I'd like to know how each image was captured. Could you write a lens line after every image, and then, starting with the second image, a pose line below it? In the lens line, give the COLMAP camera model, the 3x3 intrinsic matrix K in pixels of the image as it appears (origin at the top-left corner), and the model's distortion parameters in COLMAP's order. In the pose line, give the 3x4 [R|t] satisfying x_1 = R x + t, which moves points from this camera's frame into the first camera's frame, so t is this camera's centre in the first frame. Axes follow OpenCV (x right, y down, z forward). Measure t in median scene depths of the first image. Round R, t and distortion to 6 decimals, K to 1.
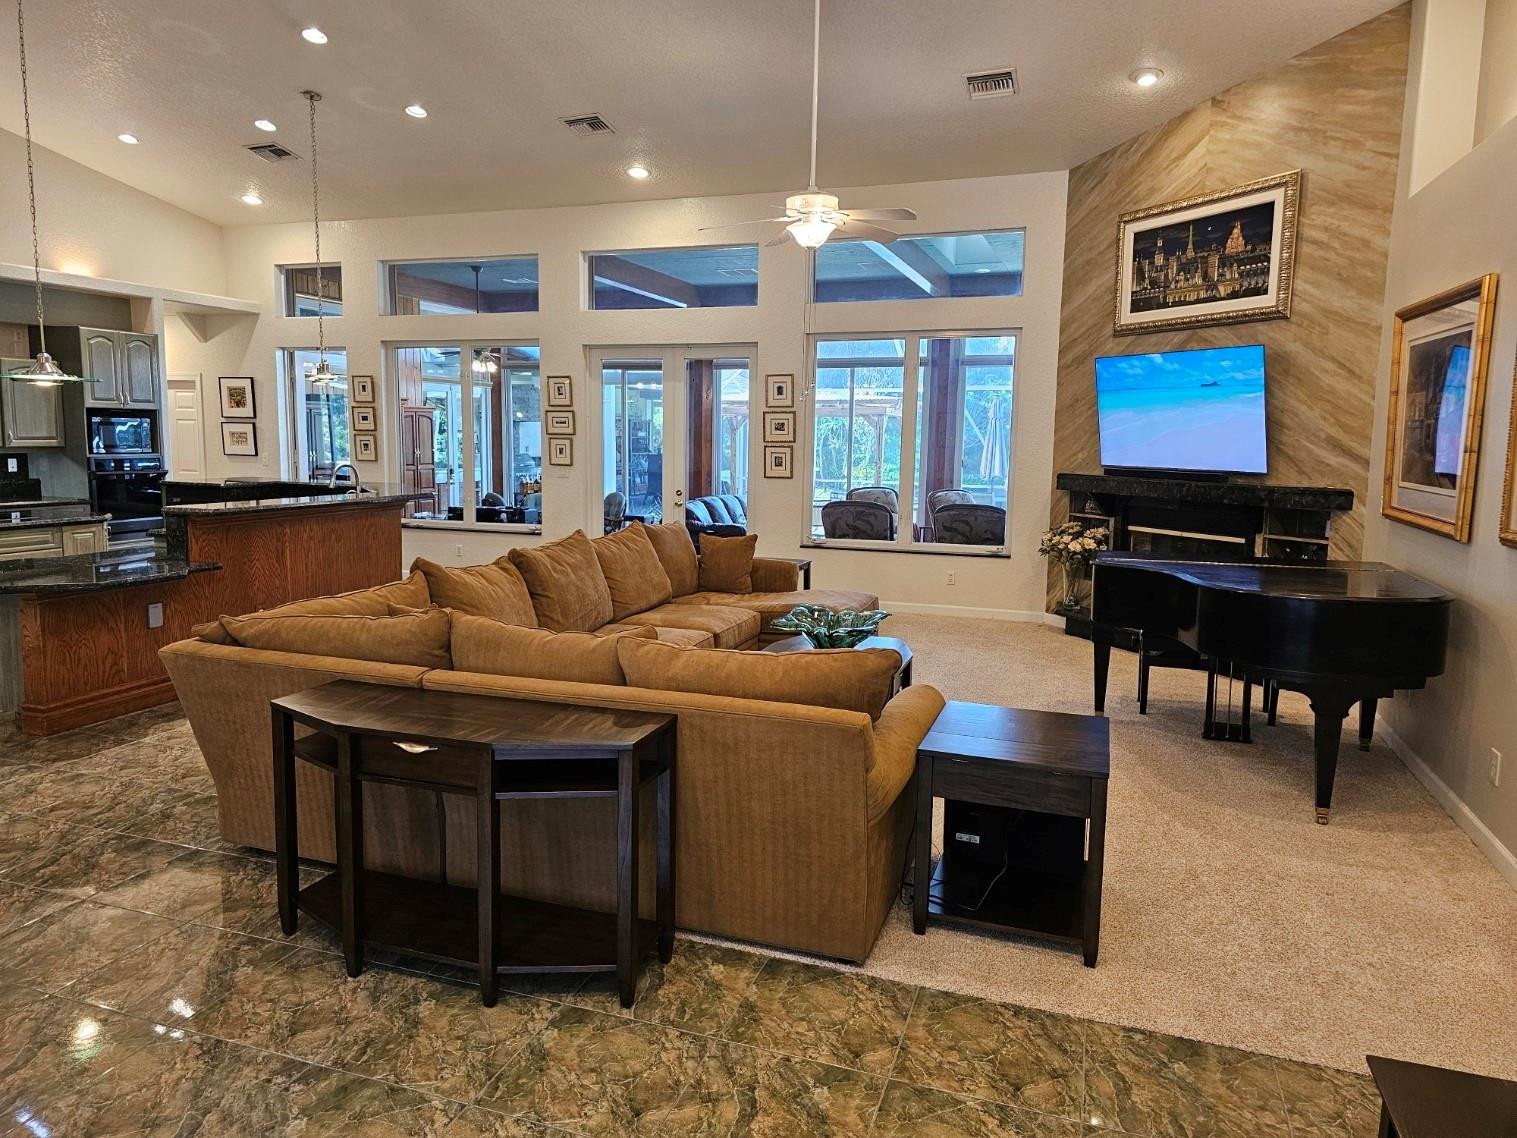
lens RADIAL K [[1002.9, 0, 762.2], [0, 1002.9, 565.2], [0, 0, 1]] dist [0.003705, -0.006067]
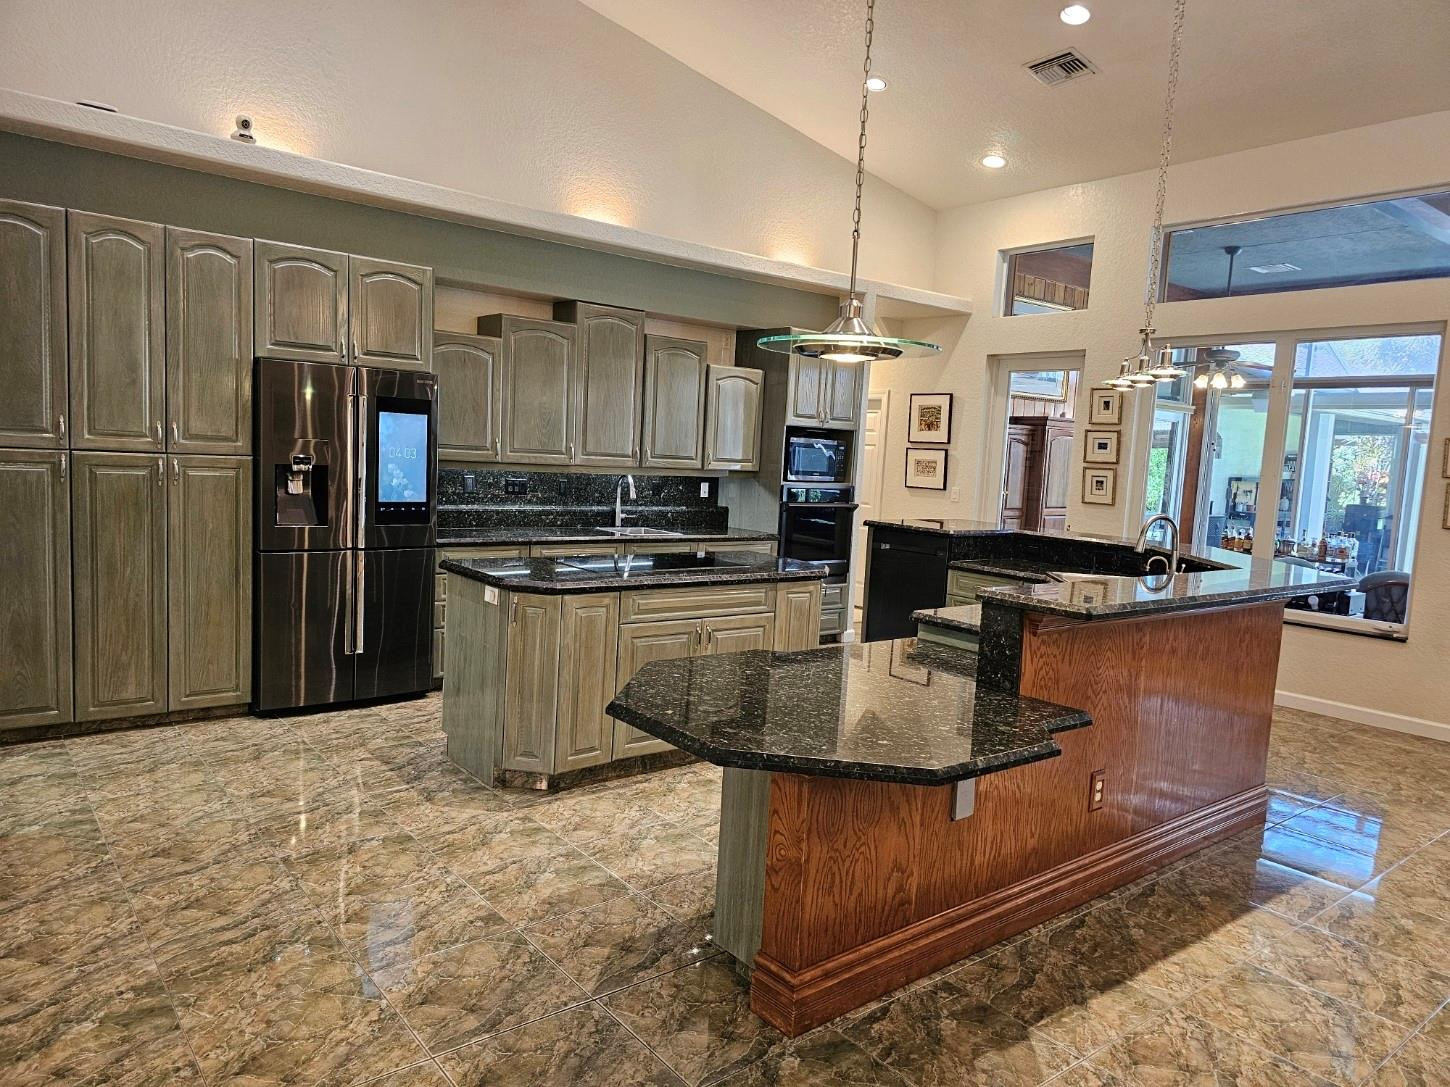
lens RADIAL K [[958.6, 0, 724.6], [0, 958.6, 546.4], [0, 0, 1]] dist [0.003705, -0.006067]
pose [[0.838797, 0.076425, -0.539053, -0.250027], [-0.103102, 0.994481, -0.019438, -0.032861], [0.534592, 0.071881, 0.842048, 0.276672]]
